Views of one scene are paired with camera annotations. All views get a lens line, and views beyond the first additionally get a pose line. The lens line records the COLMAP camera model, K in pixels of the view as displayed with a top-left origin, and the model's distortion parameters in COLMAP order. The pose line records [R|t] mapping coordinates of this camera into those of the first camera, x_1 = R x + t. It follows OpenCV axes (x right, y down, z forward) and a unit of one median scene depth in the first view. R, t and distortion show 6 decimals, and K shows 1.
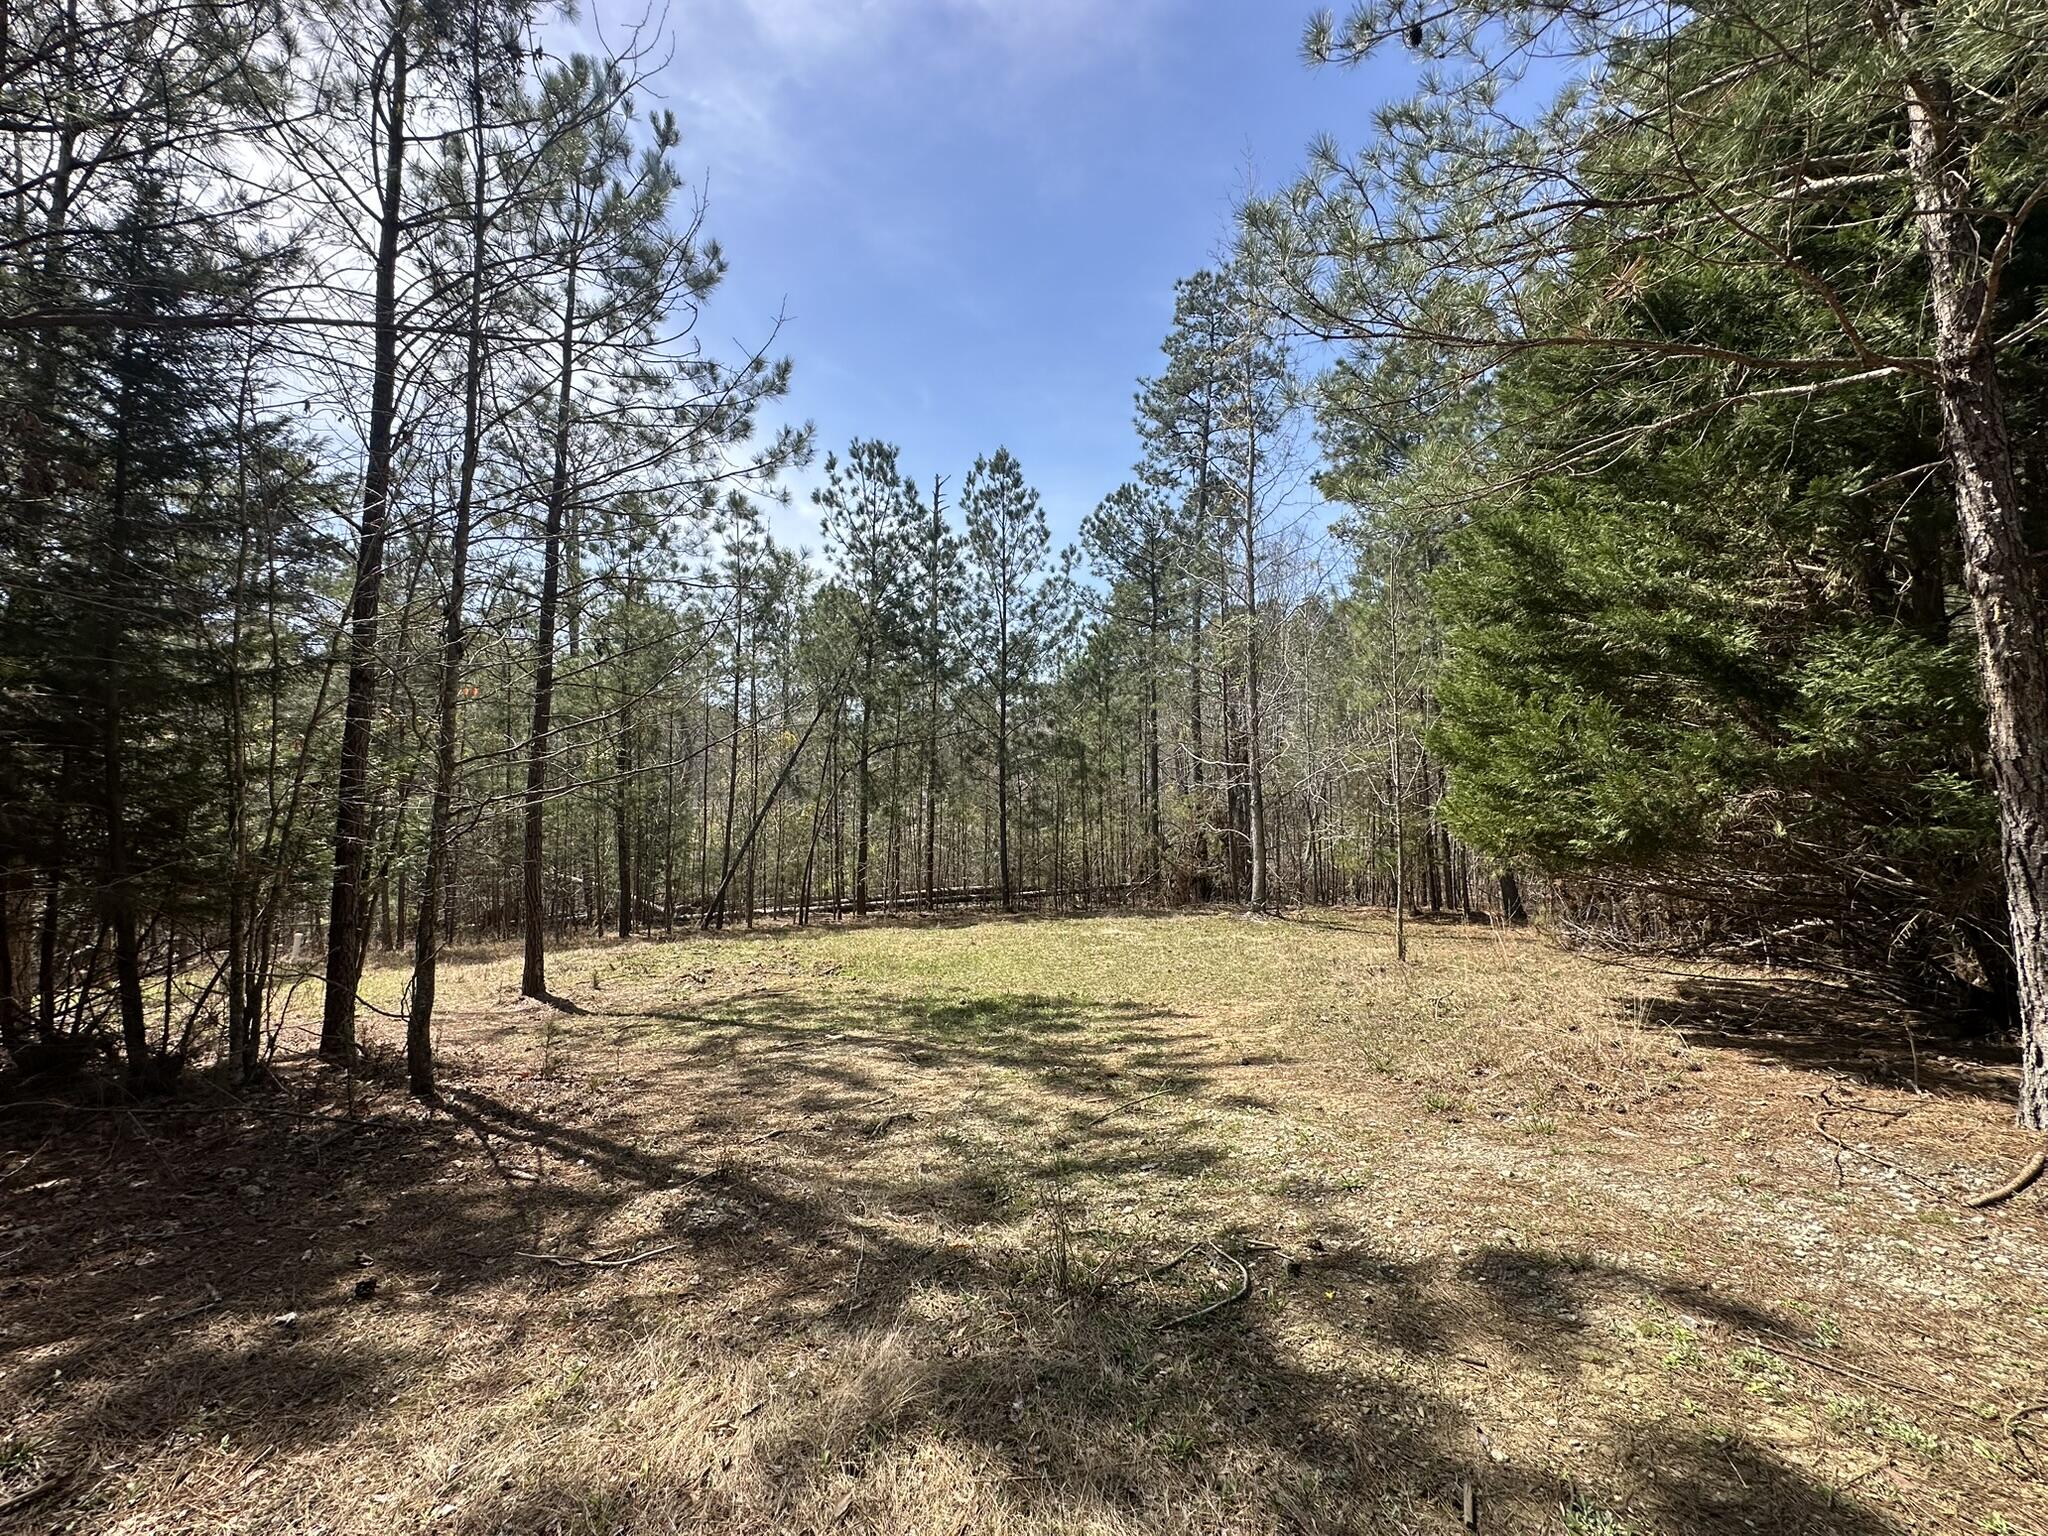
lens RADIAL K [[821.8, 0, 1025.6], [0, 821.8, 761.4], [0, 0, 1]] dist [-0.017223, 0.000005]
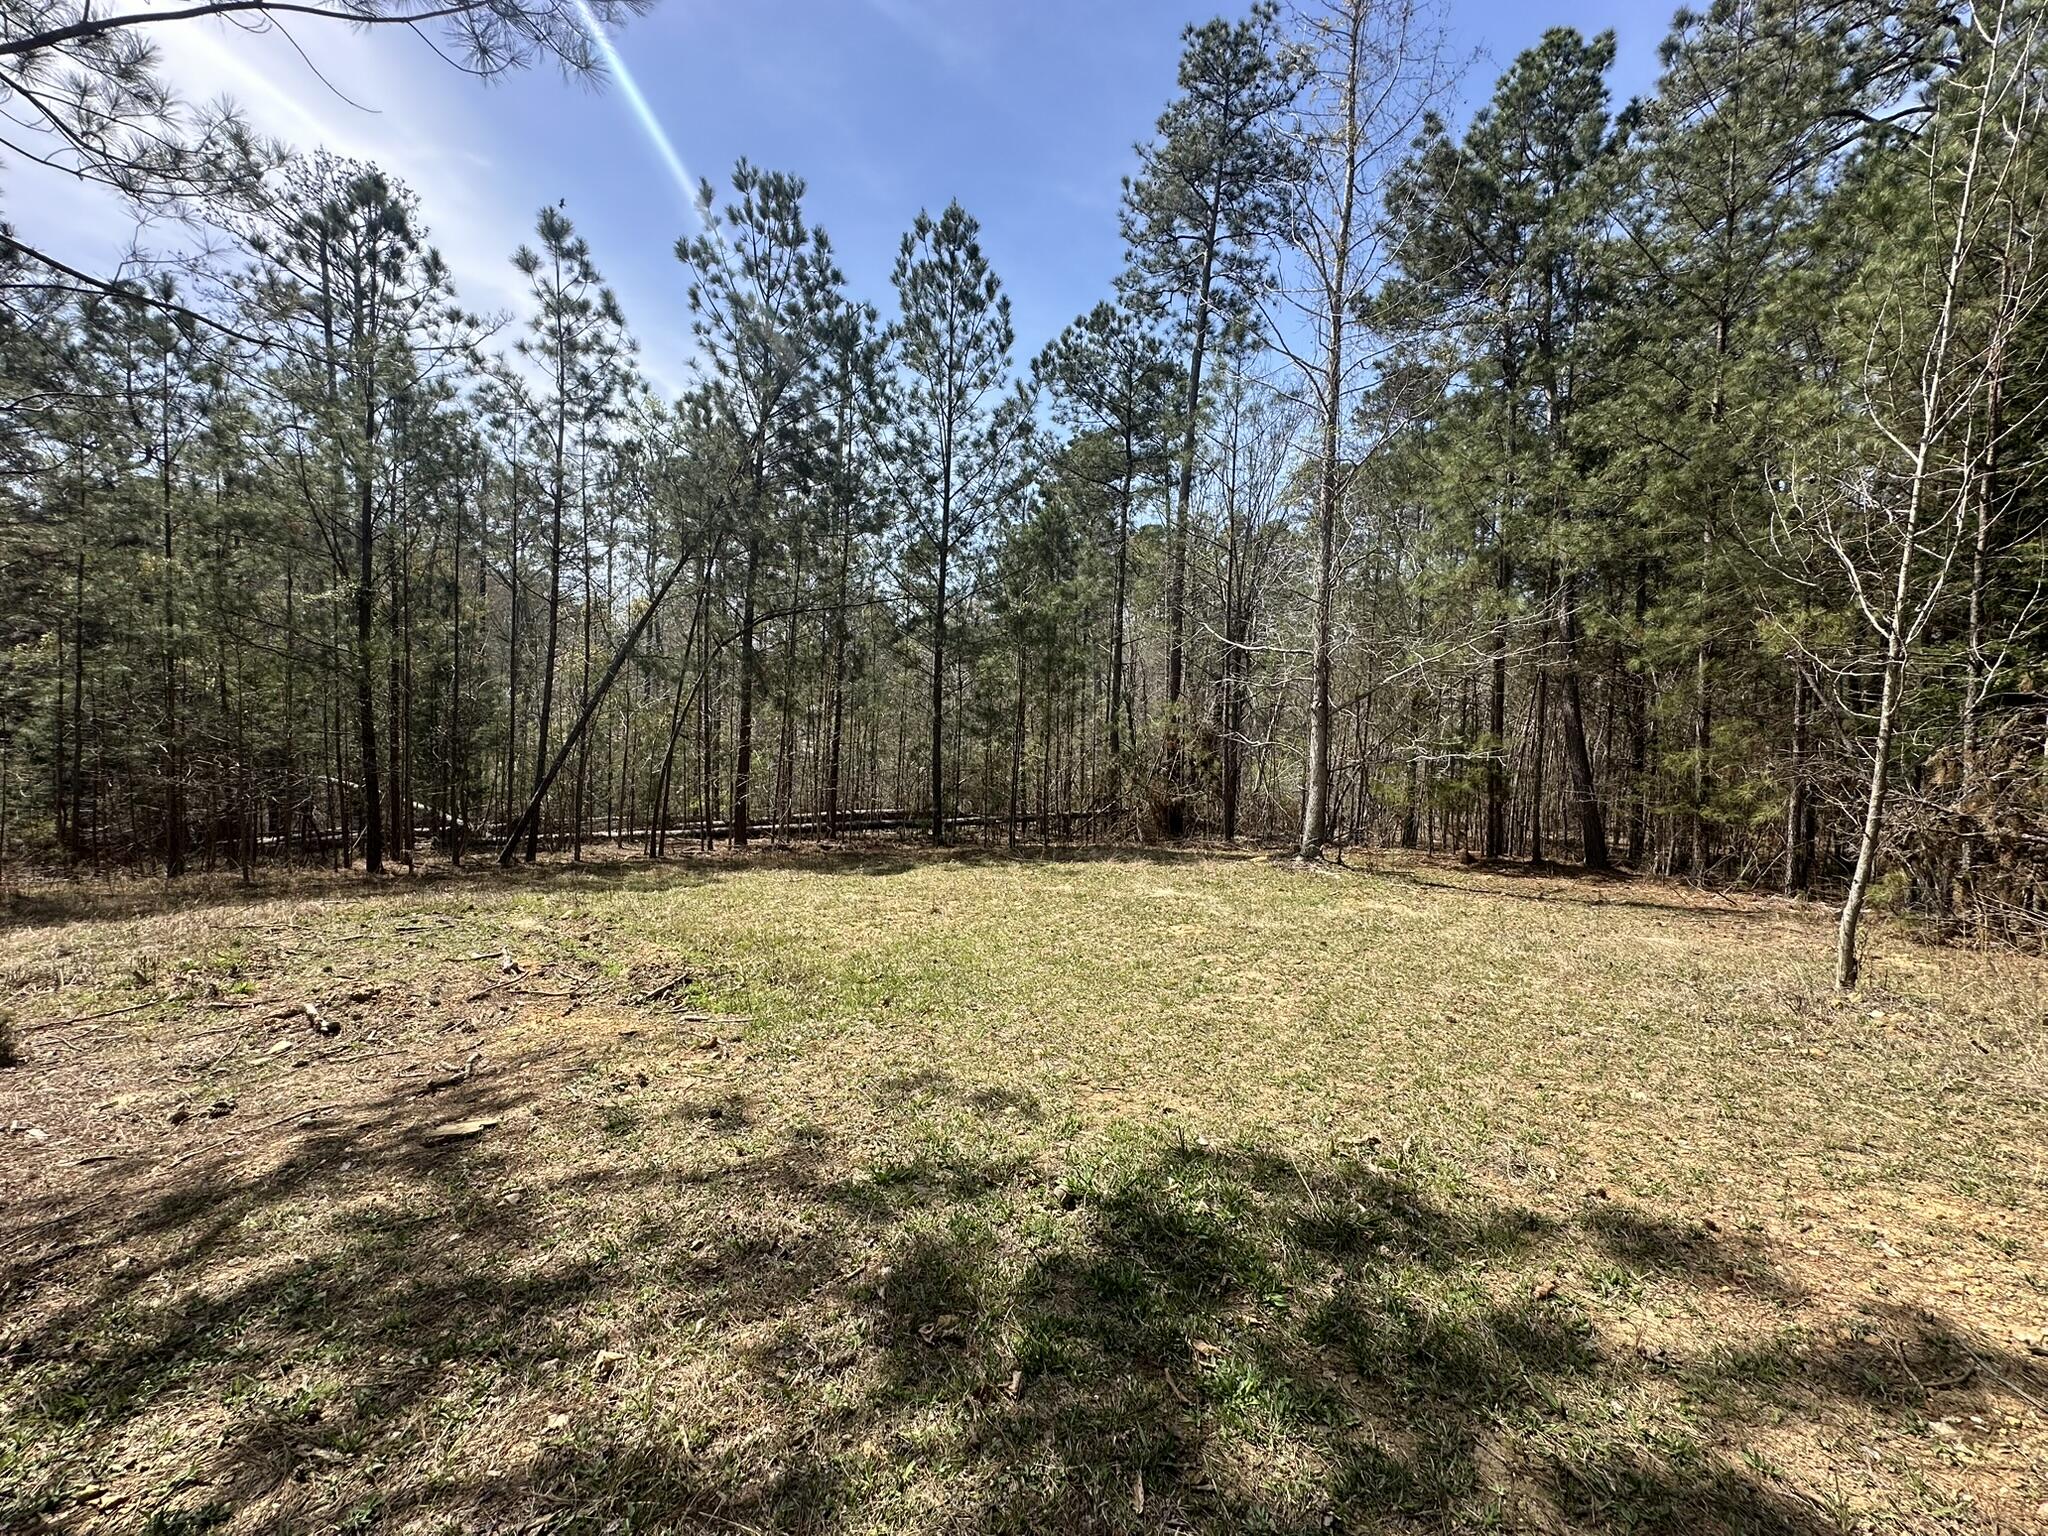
lens RADIAL K [[821.8, 0, 1025.7], [0, 821.8, 783.1], [0, 0, 1]] dist [-0.017223, 0.000005]
pose [[0.990325, 0.035080, 0.134264, -0.043810], [-0.050335, 0.992436, 0.111968, 0.034490], [-0.129320, -0.117643, 0.984600, 0.230826]]
